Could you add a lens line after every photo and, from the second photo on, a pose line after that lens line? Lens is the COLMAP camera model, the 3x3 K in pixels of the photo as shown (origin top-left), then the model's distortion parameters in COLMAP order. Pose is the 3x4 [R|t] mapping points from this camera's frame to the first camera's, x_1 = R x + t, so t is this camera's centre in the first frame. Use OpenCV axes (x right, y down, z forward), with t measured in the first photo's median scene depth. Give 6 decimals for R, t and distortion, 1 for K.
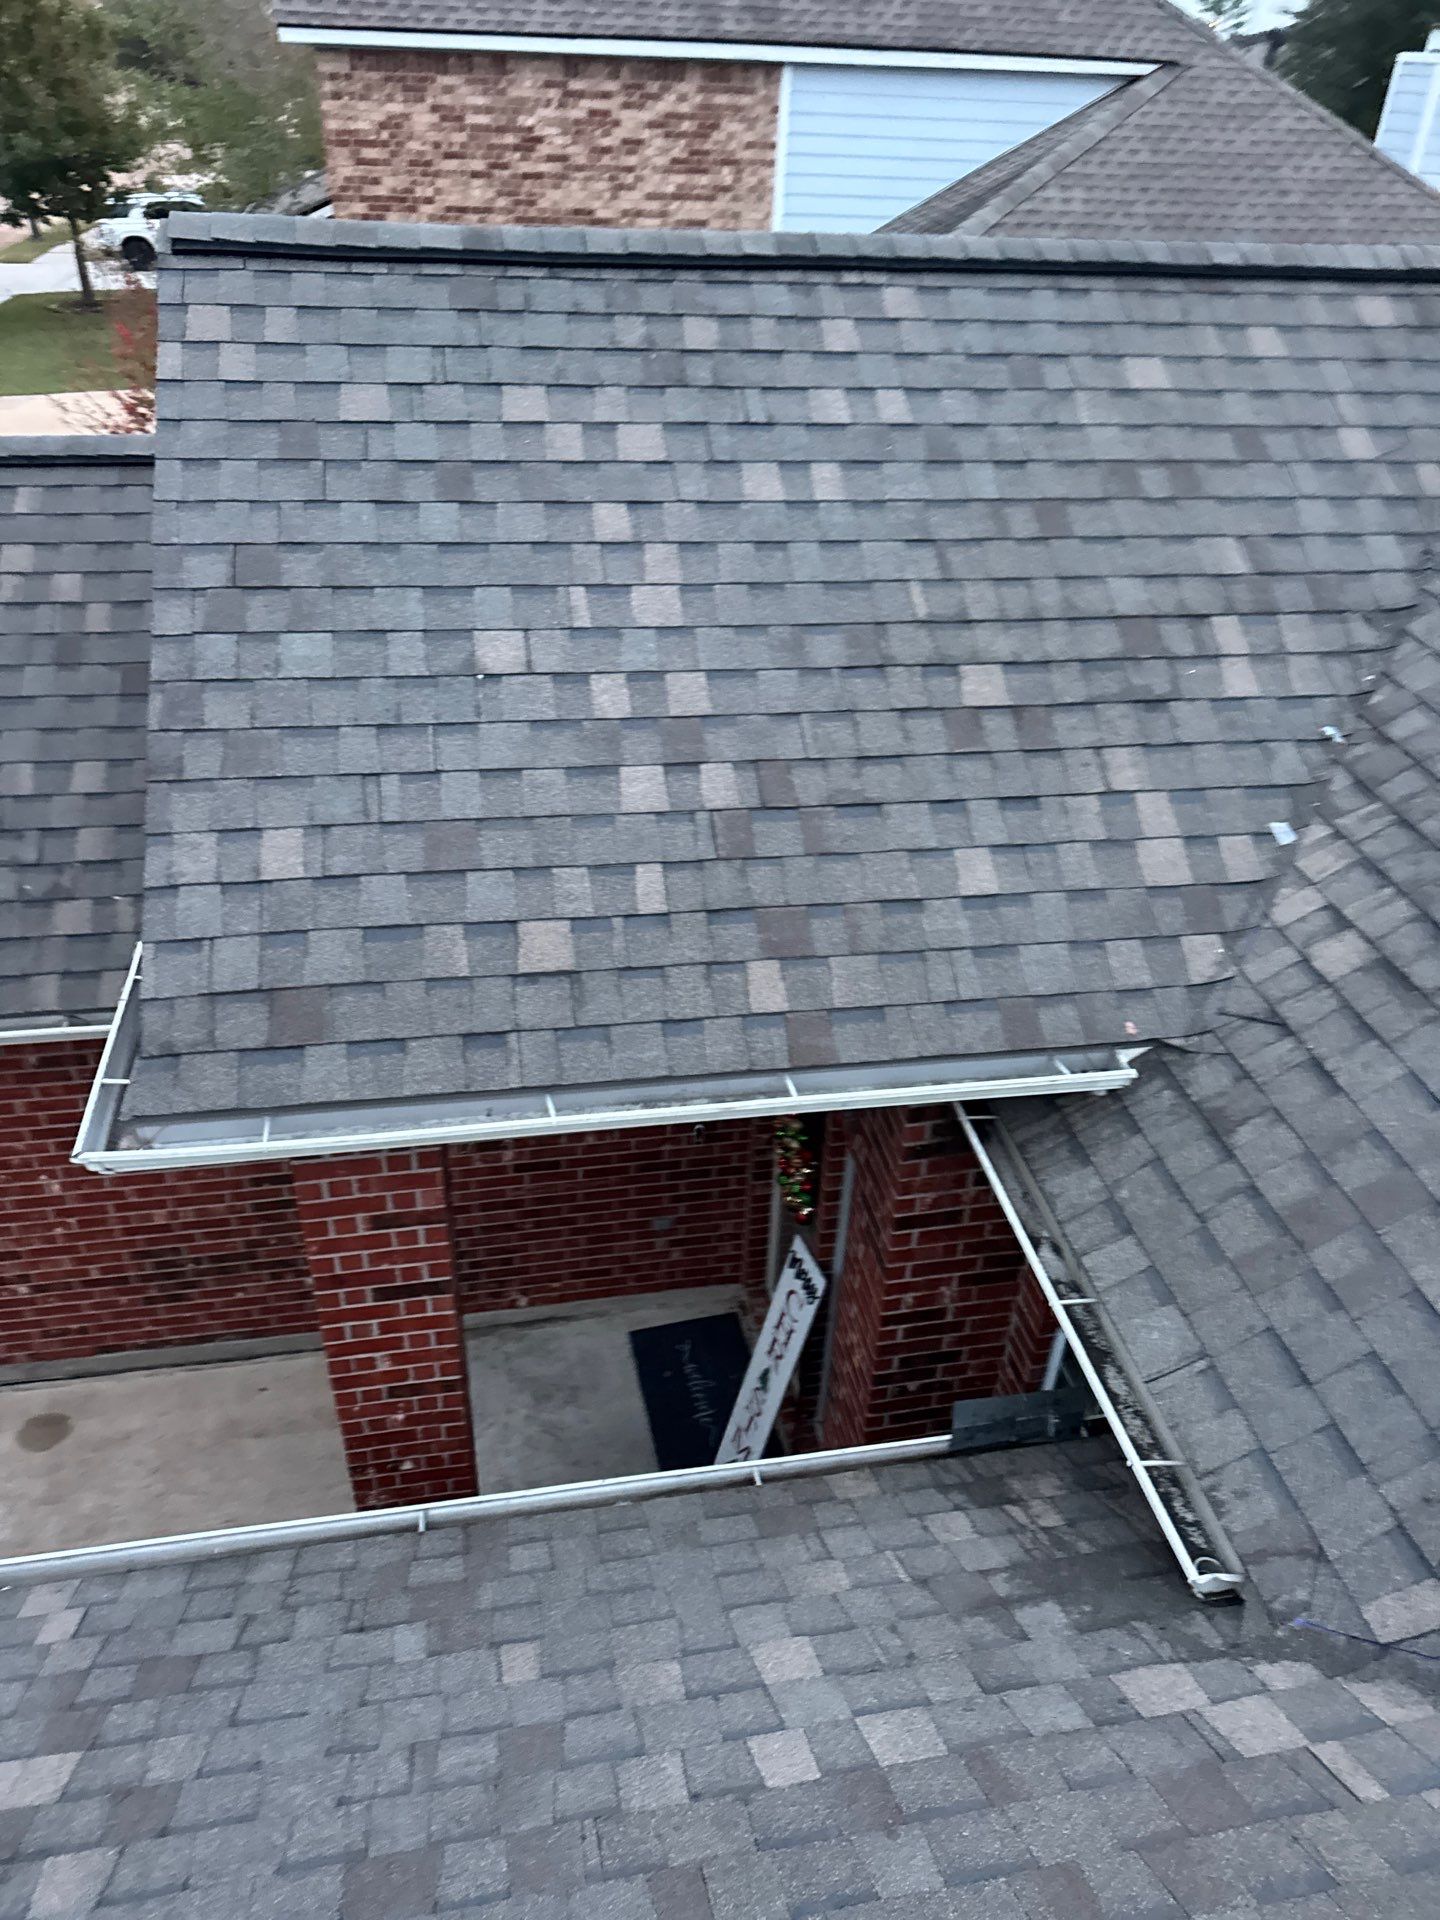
lens RADIAL K [[1340.5, 0, 711.7], [0, 1340.5, 947.1], [0, 0, 1]] dist [0.063940, -0.074023]
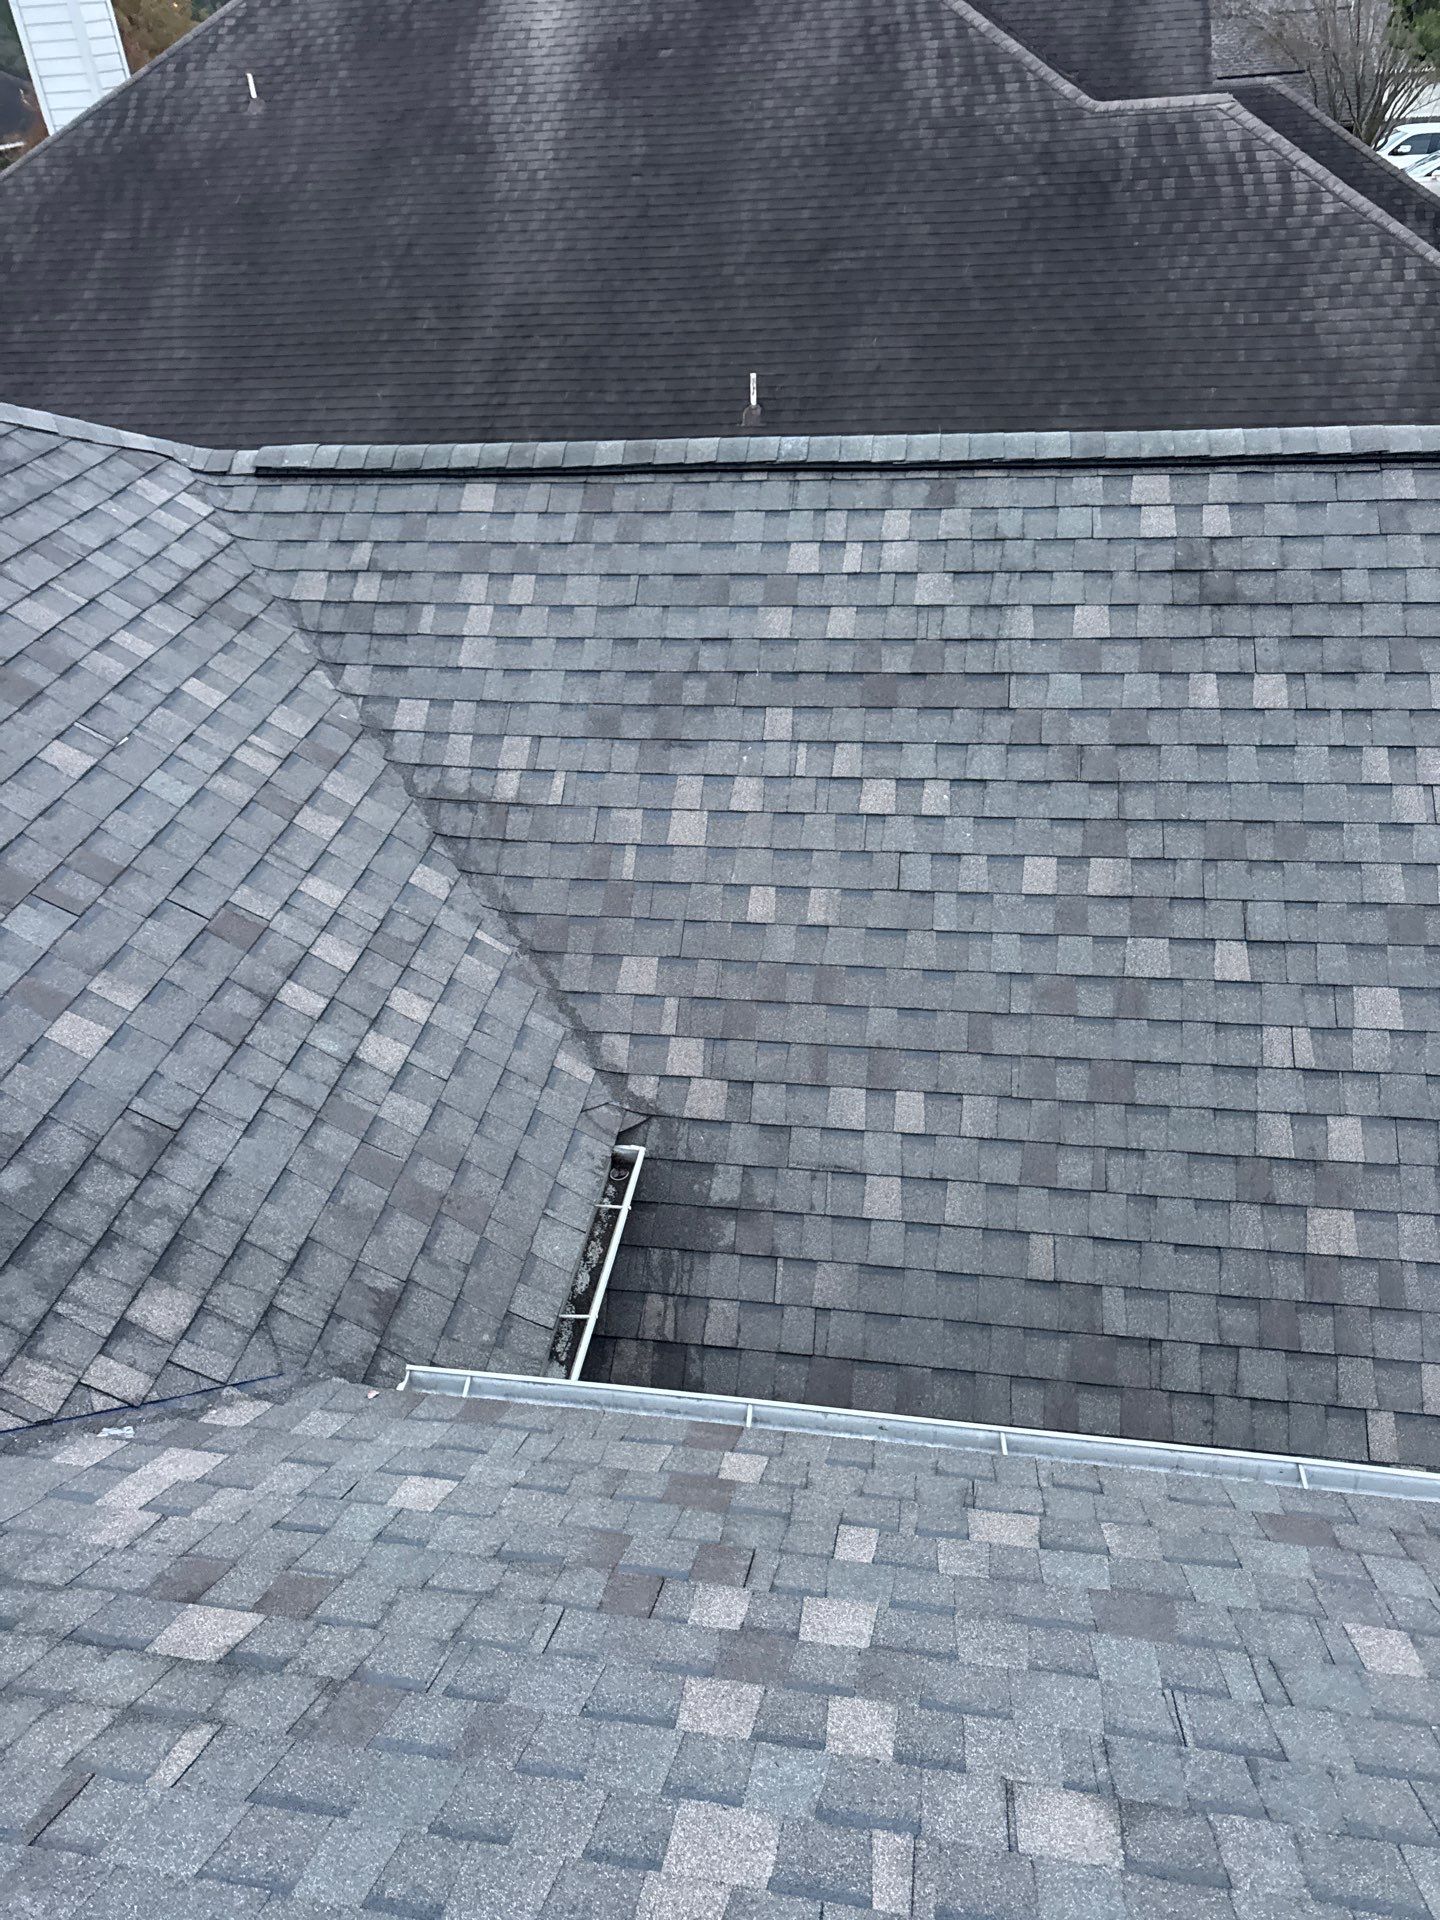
lens RADIAL K [[1333.0, 0, 693.7], [0, 1333.0, 990.5], [0, 0, 1]] dist [0.118779, -0.204819]
pose [[-0.937189, -0.188797, 0.293312, -0.133092], [0.219448, 0.334503, 0.916488, -0.923055], [-0.271144, 0.923289, -0.272062, 1.015735]]
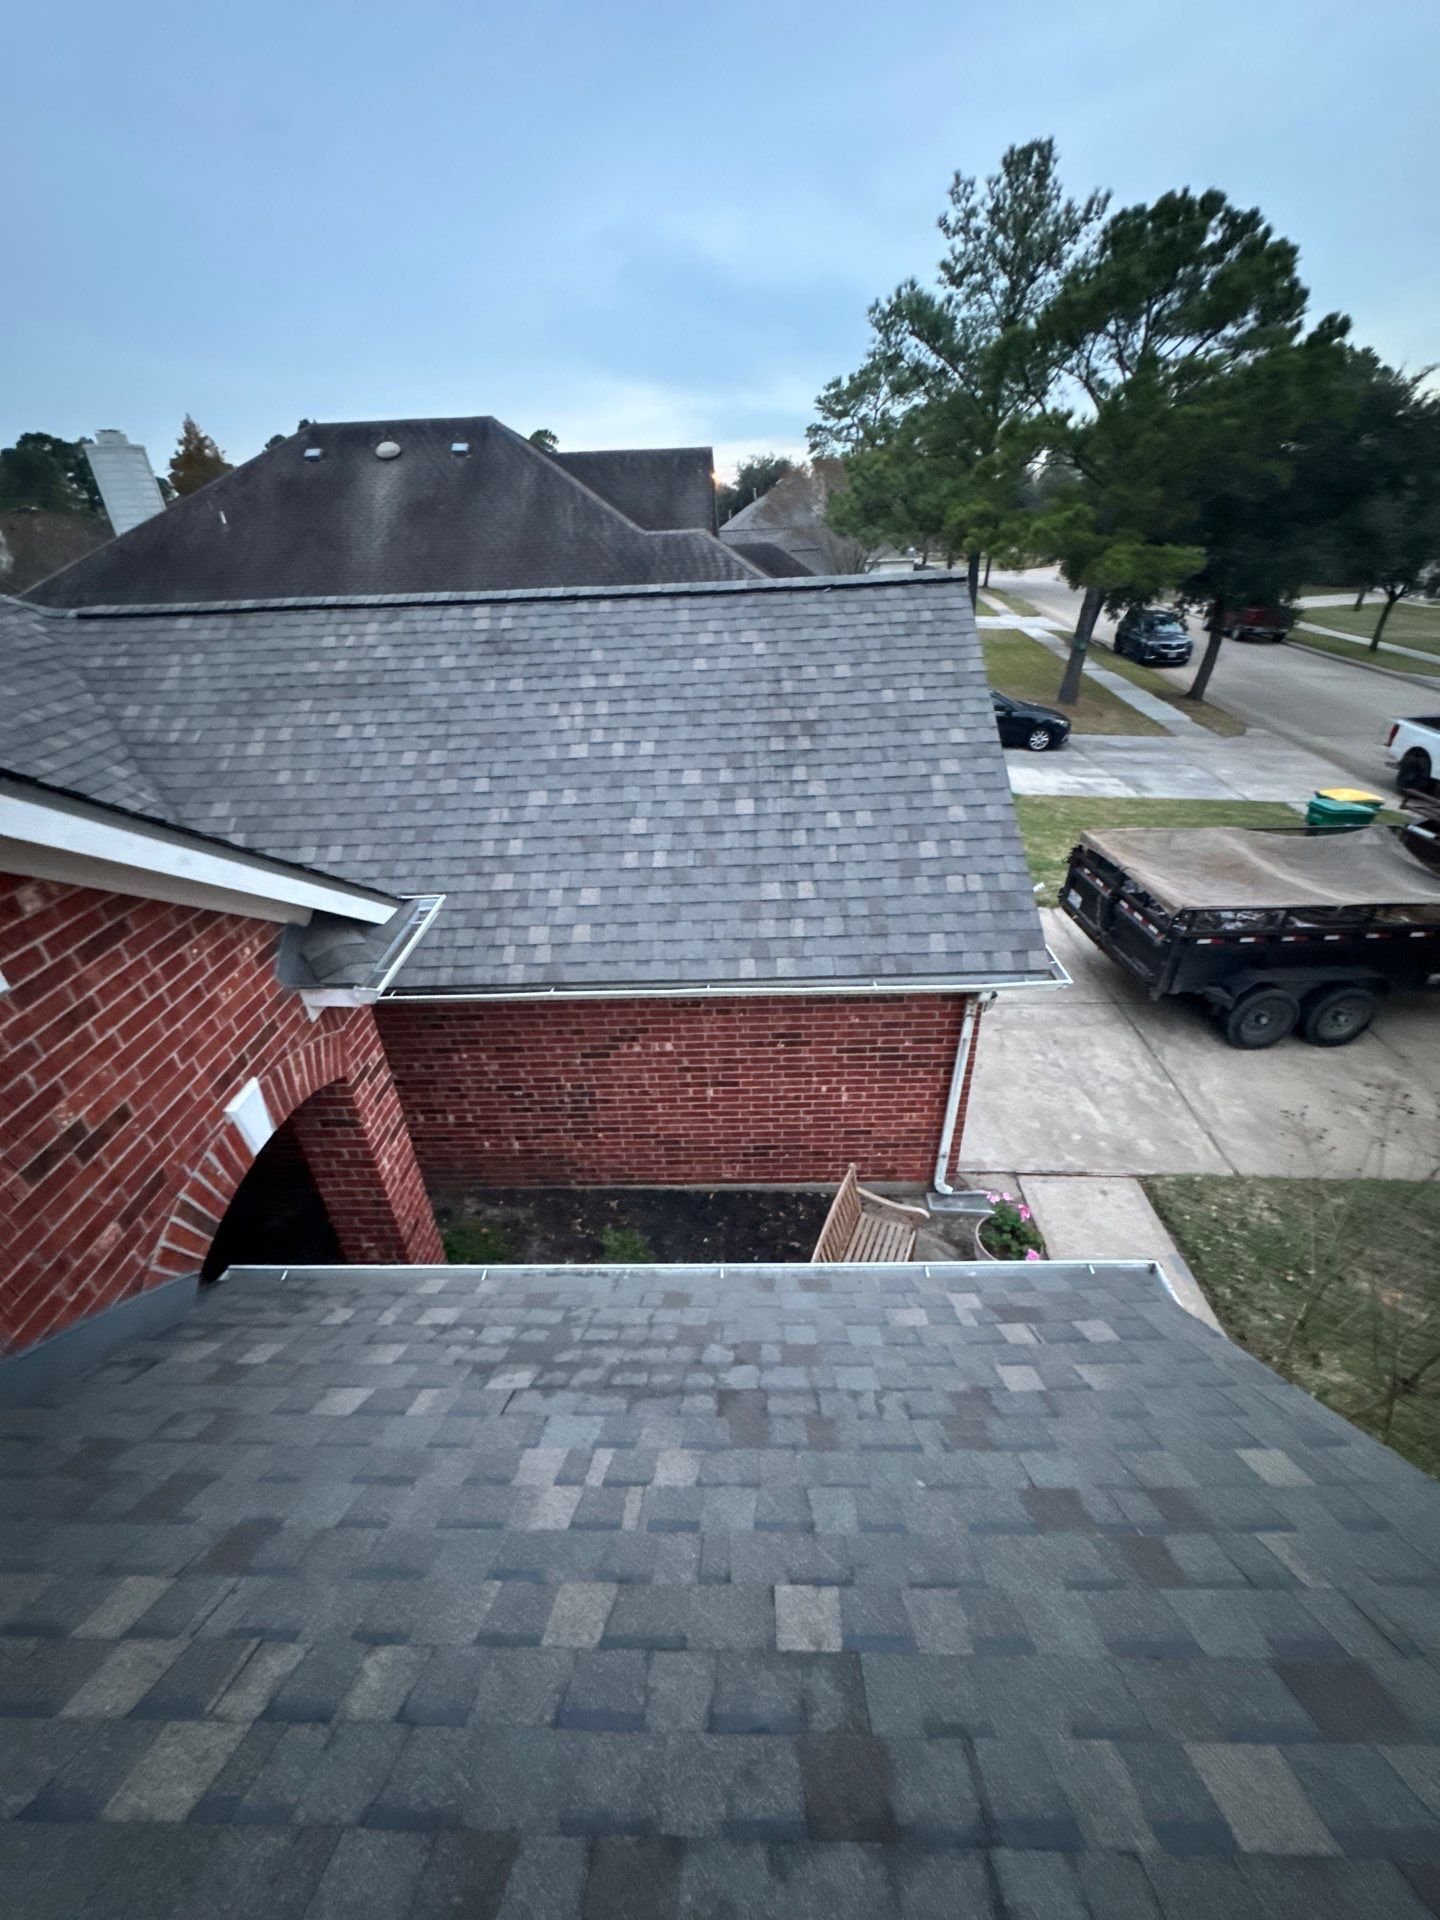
lens RADIAL K [[772.0, 0, 726.2], [0, 772.0, 961.5], [0, 0, 1]] dist [-0.001199, 0.000267]
pose [[-0.979908, -0.099671, 0.172759, -1.165392], [0.114036, 0.430653, 0.895284, -0.930396], [-0.163633, 0.896997, -0.410634, 1.492958]]
